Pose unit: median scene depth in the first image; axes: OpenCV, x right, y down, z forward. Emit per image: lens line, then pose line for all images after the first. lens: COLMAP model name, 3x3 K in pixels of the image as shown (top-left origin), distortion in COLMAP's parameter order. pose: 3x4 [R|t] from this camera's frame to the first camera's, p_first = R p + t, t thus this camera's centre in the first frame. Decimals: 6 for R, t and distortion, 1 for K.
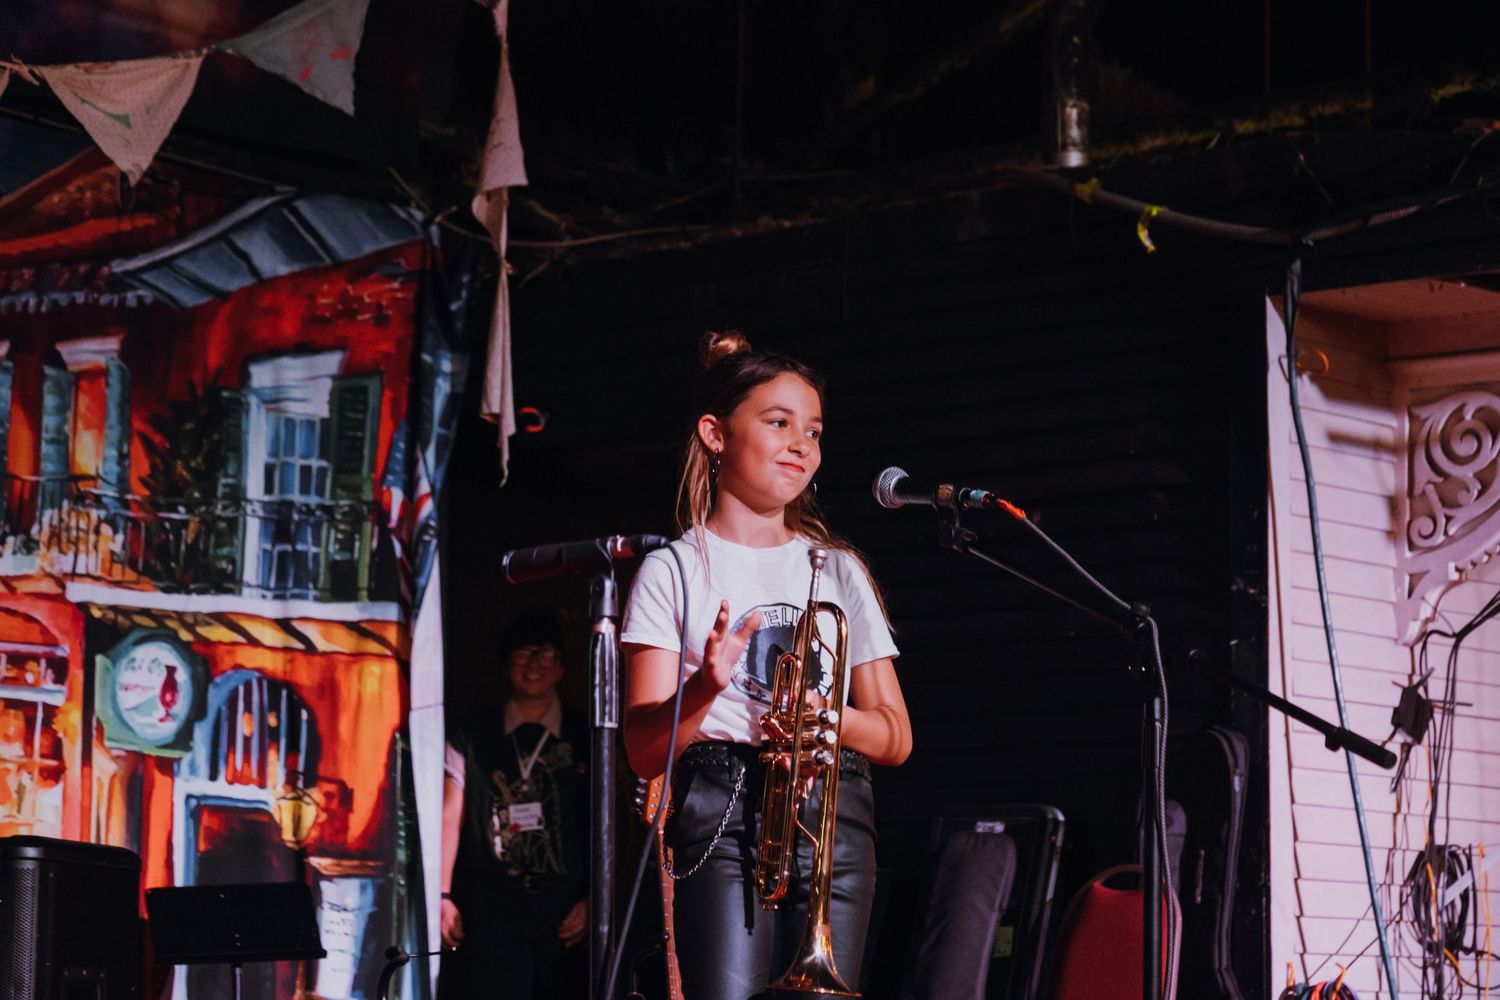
lens RADIAL K [[3914.8, 0, 750.0], [0, 3914.8, 500.0], [0, 0, 1]] dist [0.028564, 0.391061]
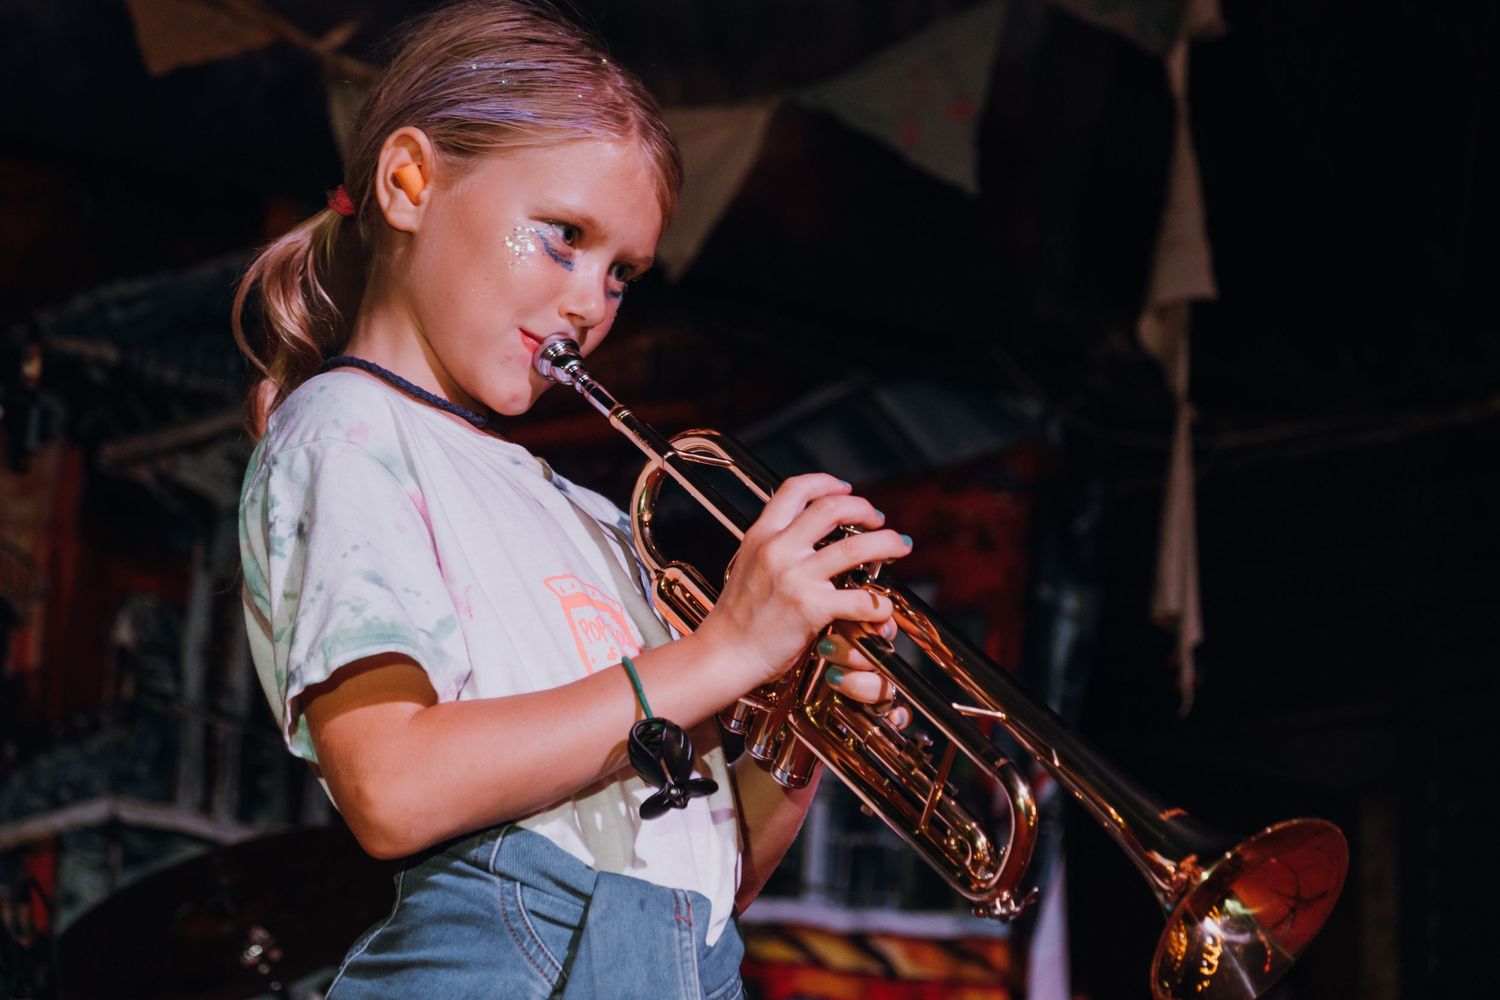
lens RADIAL K [[4164.8, 0, 750.0], [0, 4164.8, 500.0], [0, 0, 1]] dist [-0.123683, -0.639249]
pose [[0.991593, -0.003961, -0.129334, -0.035701], [-0.009081, 0.994937, -0.100091, 0.027962], [0.129075, 0.100424, 0.986537, 0.198416]]
